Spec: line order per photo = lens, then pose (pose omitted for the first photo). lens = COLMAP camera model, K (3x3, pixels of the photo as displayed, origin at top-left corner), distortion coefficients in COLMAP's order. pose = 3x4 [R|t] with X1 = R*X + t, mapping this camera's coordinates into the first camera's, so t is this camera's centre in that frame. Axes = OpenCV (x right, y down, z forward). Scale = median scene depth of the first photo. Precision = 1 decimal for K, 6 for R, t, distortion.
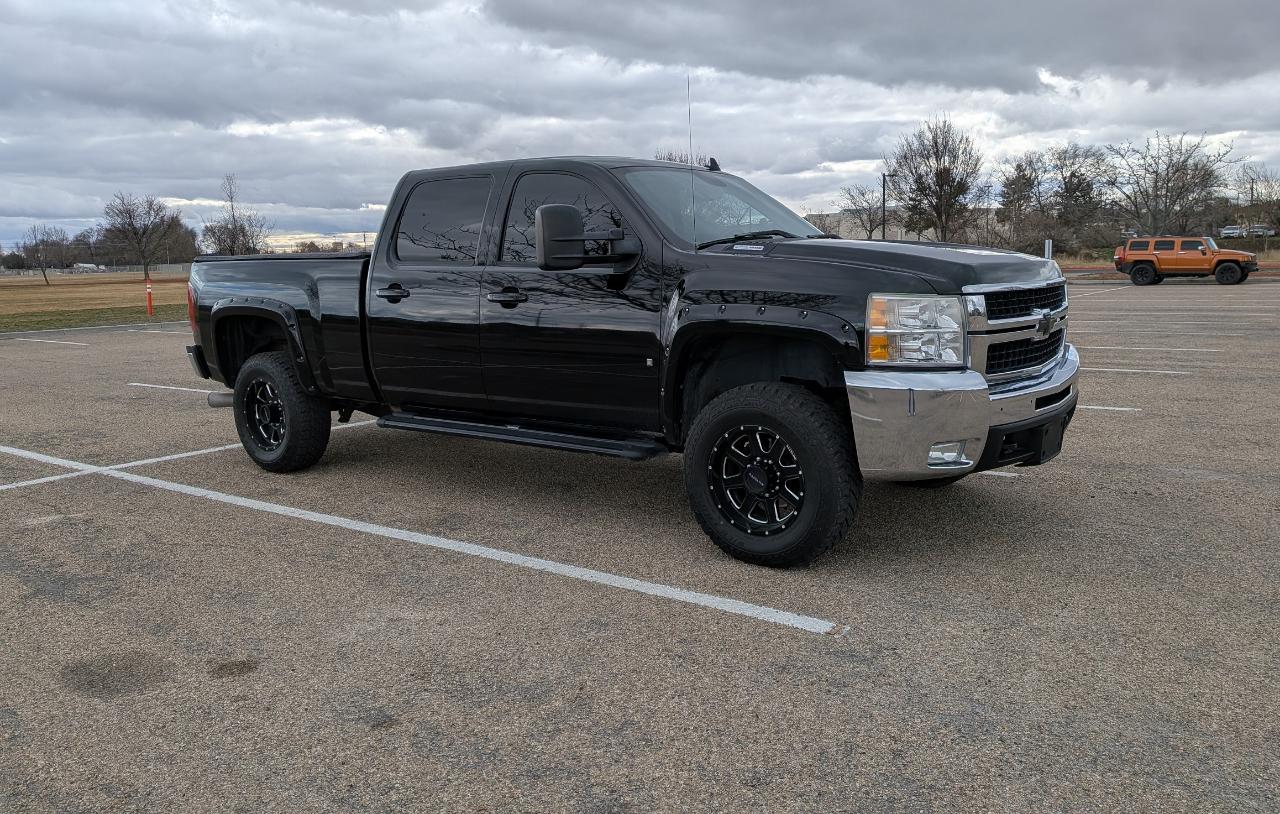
lens RADIAL K [[985.3, 0, 663.0], [0, 985.3, 407.6], [0, 0, 1]] dist [0.100863, -0.171506]
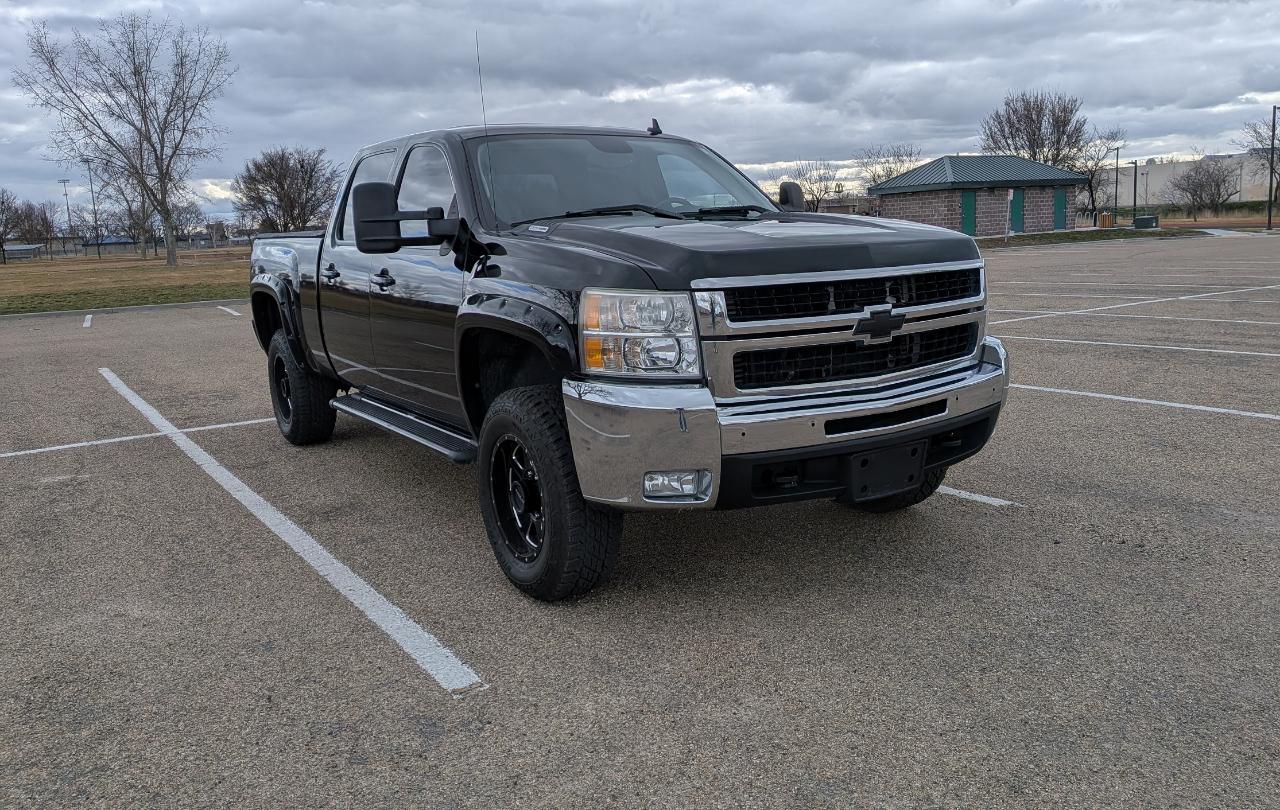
lens RADIAL K [[1014.0, 0, 688.3], [0, 1014.0, 405.8], [0, 0, 1]] dist [0.107379, -0.183602]
pose [[0.943162, 0.045223, -0.329242, 0.036045], [-0.033168, 0.998561, 0.042142, -0.003458], [0.330674, -0.028827, 0.943305, 0.013879]]
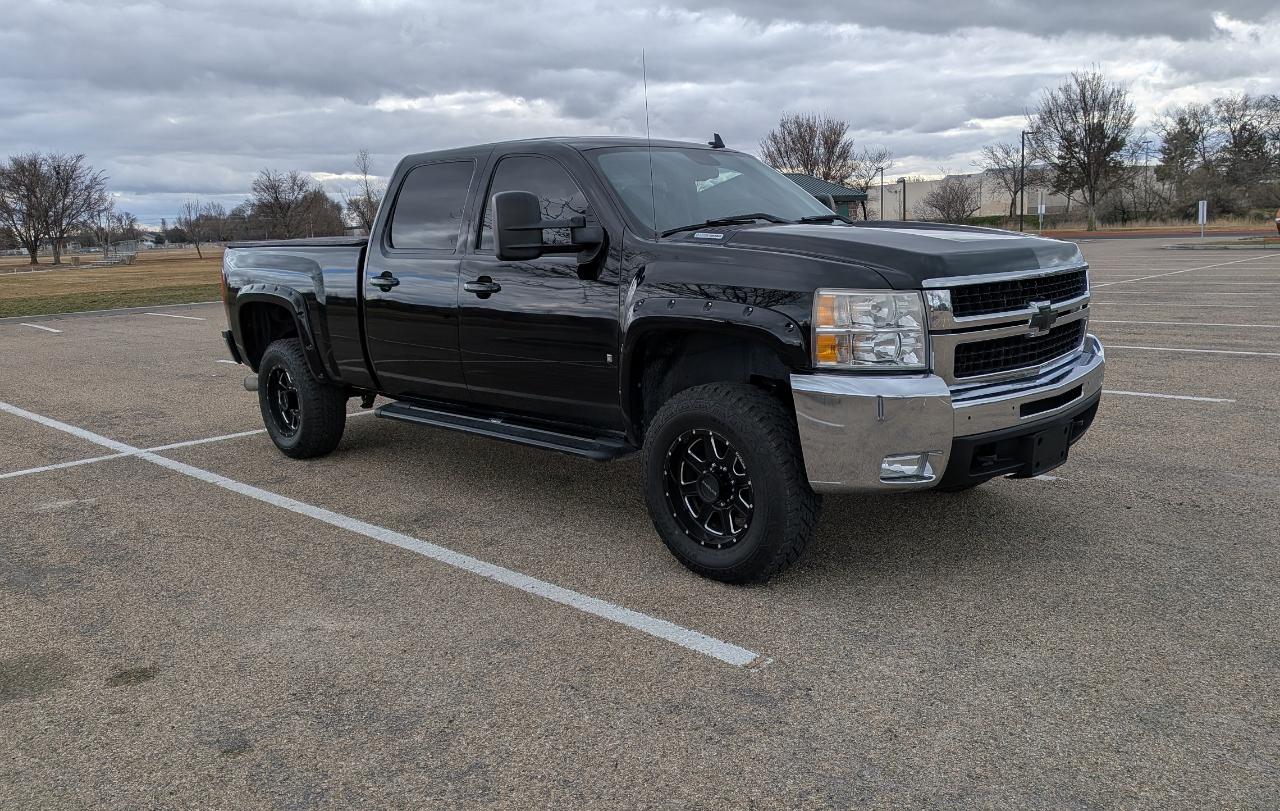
lens RADIAL K [[1000.0, 0, 664.4], [0, 1000.0, 389.9], [0, 0, 1]] dist [0.094932, -0.157449]
pose [[0.990789, 0.008895, -0.135122, 0.012221], [-0.007049, 0.999875, 0.014132, -0.002173], [0.135231, -0.013049, 0.990728, 0.004544]]
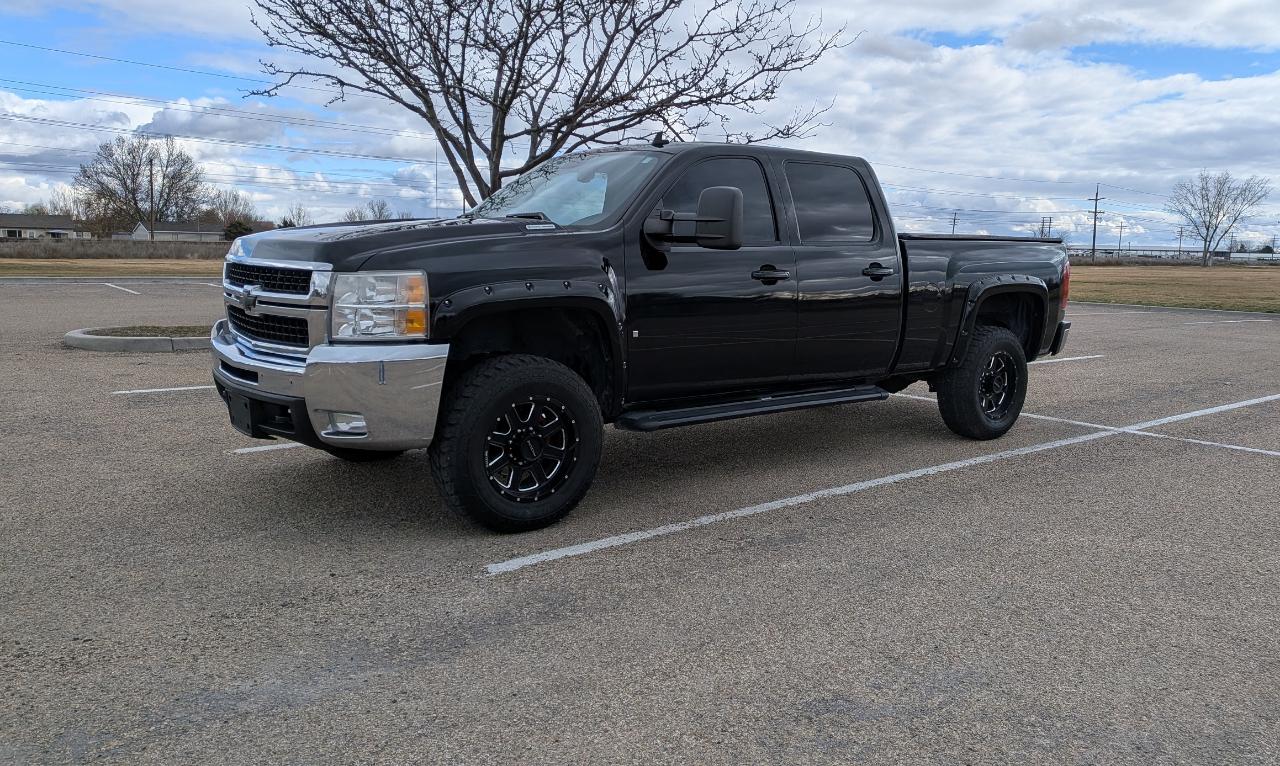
lens RADIAL K [[945.3, 0, 672.3], [0, 945.3, 387.2], [0, 0, 1]] dist [0.051373, -0.076359]
pose [[-0.261501, 0.164113, -0.951149, 0.086487], [-0.160247, 0.964381, 0.210453, -0.019495], [0.951808, 0.207453, -0.225888, 0.117742]]
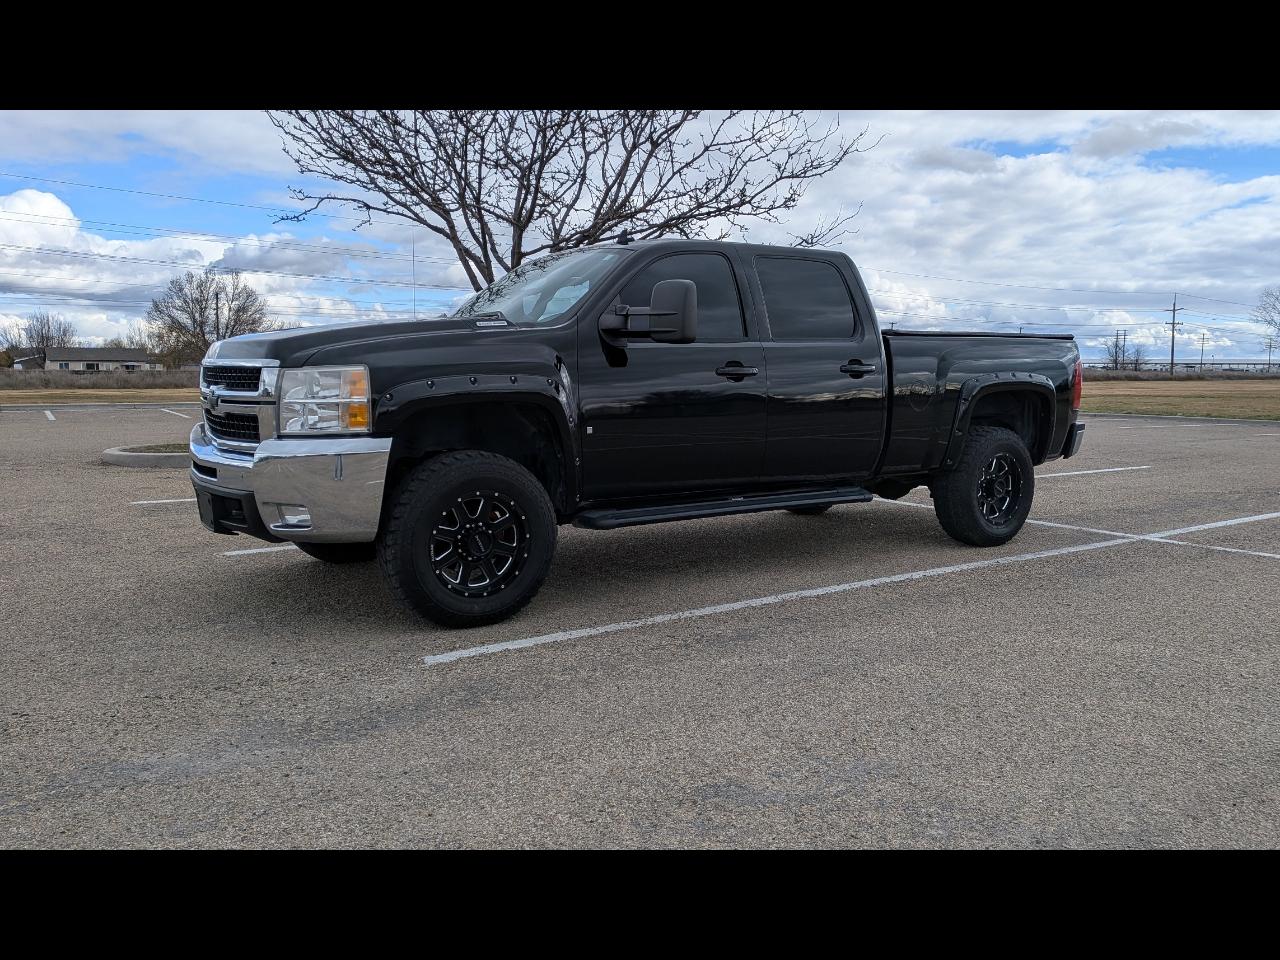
lens RADIAL K [[963.7, 0, 632.6], [0, 963.7, 485.8], [0, 0, 1]] dist [0.031389, -0.054122]
pose [[-0.352851, 0.139464, -0.925227, 0.084754], [-0.136073, 0.970669, 0.198207, -0.018548], [0.925732, 0.195836, -0.323525, 0.125527]]
